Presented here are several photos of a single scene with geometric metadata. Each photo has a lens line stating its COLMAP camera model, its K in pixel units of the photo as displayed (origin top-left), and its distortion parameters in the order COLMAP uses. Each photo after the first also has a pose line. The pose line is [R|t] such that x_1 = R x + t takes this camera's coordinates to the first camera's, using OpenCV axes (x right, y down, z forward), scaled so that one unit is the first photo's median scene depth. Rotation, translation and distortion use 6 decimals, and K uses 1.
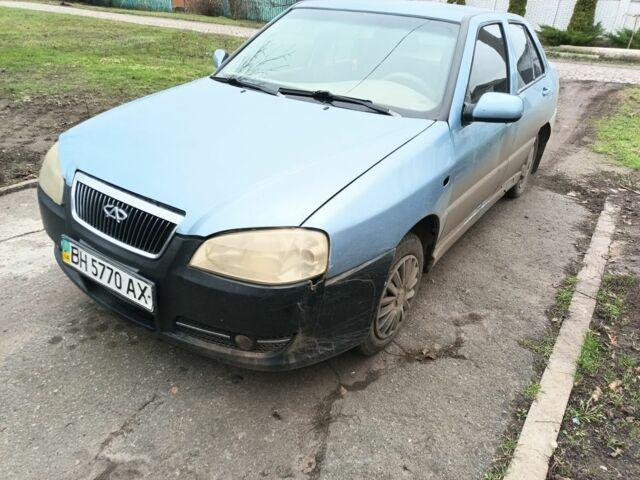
lens RADIAL K [[481.0, 0, 320.0], [0, 481.0, 240.0], [0, 0, 1]] dist [-0.003242, -0.001632]
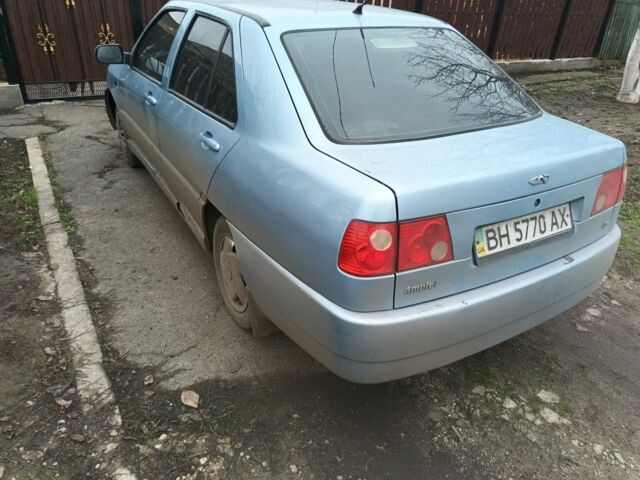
lens RADIAL K [[481.0, 0, 320.0], [0, 481.0, 240.0], [0, 0, 1]] dist [-0.003242, -0.001632]
pose [[-0.426483, 0.373655, -0.823708, 1.028970], [-0.439231, 0.710540, 0.549735, -0.661105], [0.790688, 0.596251, -0.138913, 1.389855]]
